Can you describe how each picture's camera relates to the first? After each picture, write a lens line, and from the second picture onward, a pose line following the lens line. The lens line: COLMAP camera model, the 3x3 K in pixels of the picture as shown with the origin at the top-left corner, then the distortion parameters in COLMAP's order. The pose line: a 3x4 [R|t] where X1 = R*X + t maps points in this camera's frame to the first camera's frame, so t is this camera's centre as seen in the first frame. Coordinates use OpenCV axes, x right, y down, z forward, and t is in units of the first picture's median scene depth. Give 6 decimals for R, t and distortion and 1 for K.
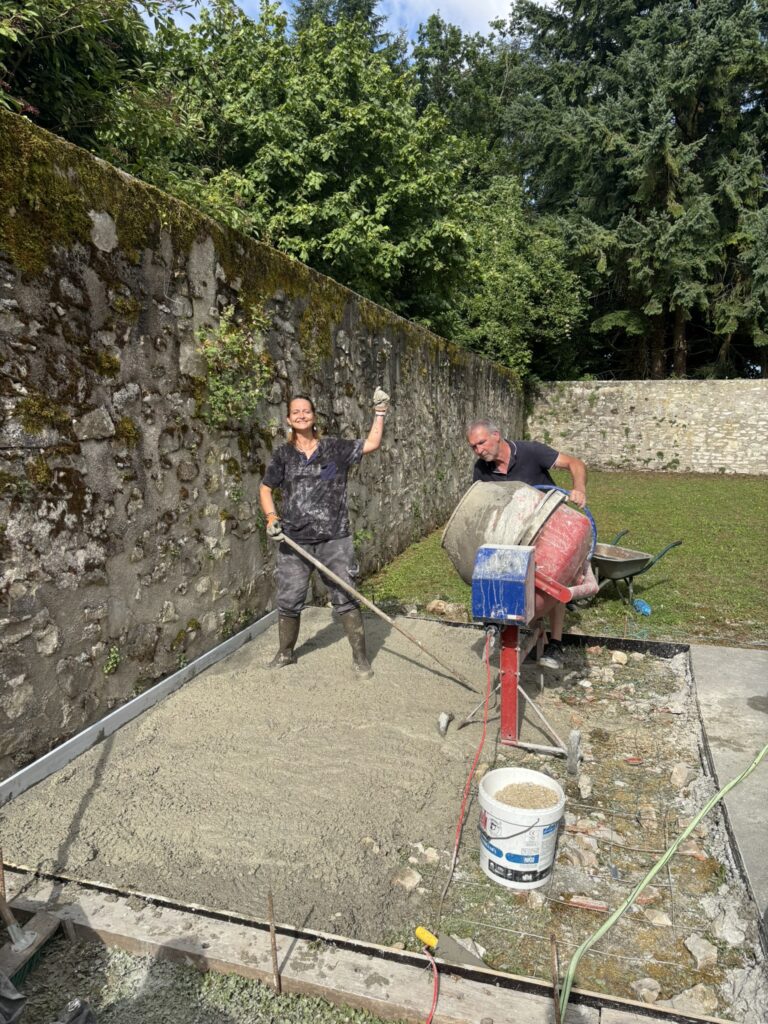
lens RADIAL K [[780.9, 0, 381.5], [0, 780.9, 496.1], [0, 0, 1]] dist [0.005375, 0.007425]
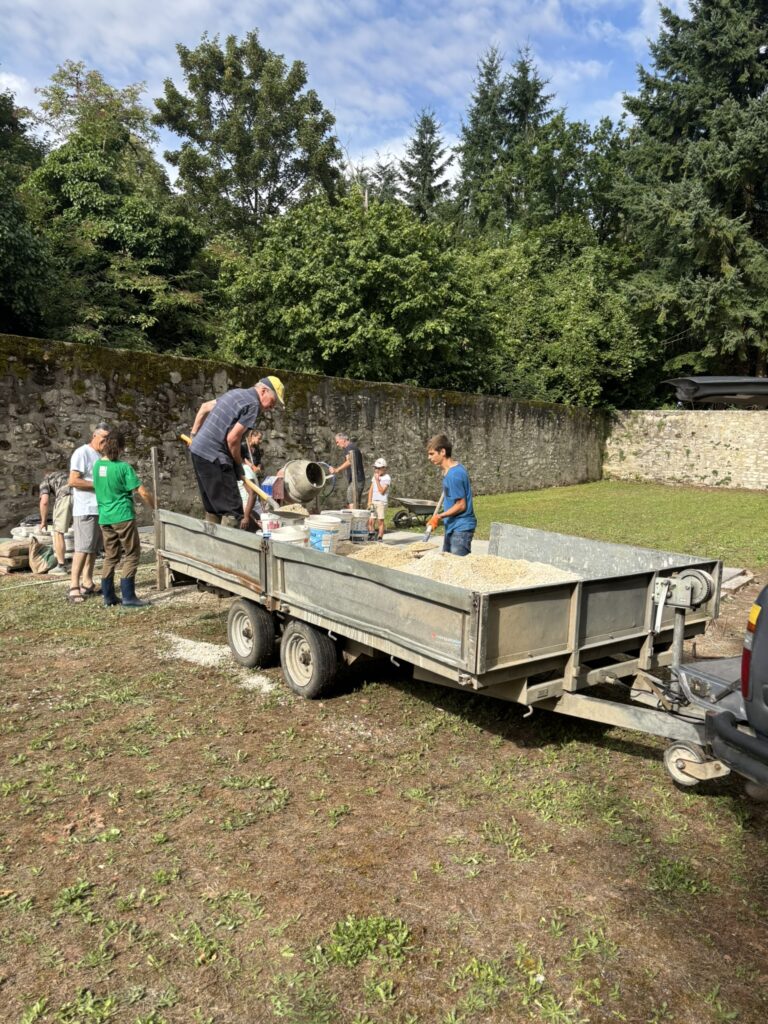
lens RADIAL K [[780.9, 0, 385.5], [0, 780.9, 513.6], [0, 0, 1]] dist [0.005375, 0.007425]
pose [[0.951954, 0.053235, -0.301577, 0.254543], [-0.052617, 0.998563, 0.010179, 0.025741], [0.301686, 0.006178, 0.953387, -0.314293]]
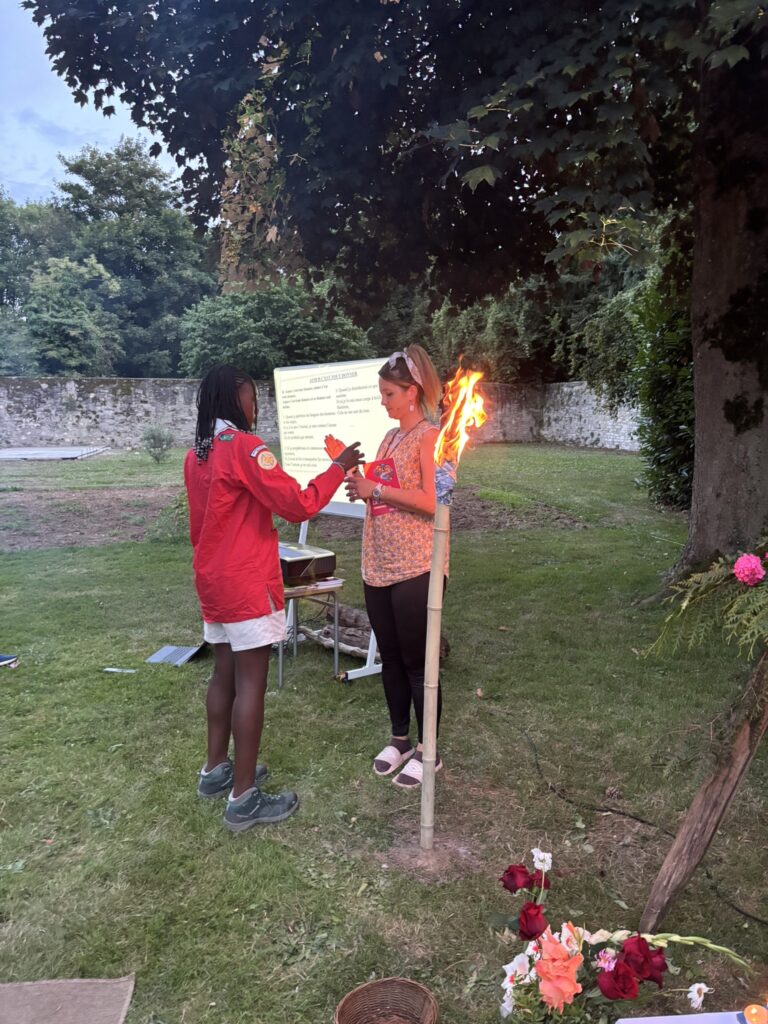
lens RADIAL K [[780.9, 0, 383.4], [0, 780.9, 510.7], [0, 0, 1]] dist [0.005375, 0.007425]
pose [[0.504792, 0.101832, -0.857214, 1.443334], [-0.082683, 0.994156, 0.069410, 0.016250], [0.859272, 0.035839, 0.510261, -0.011214]]
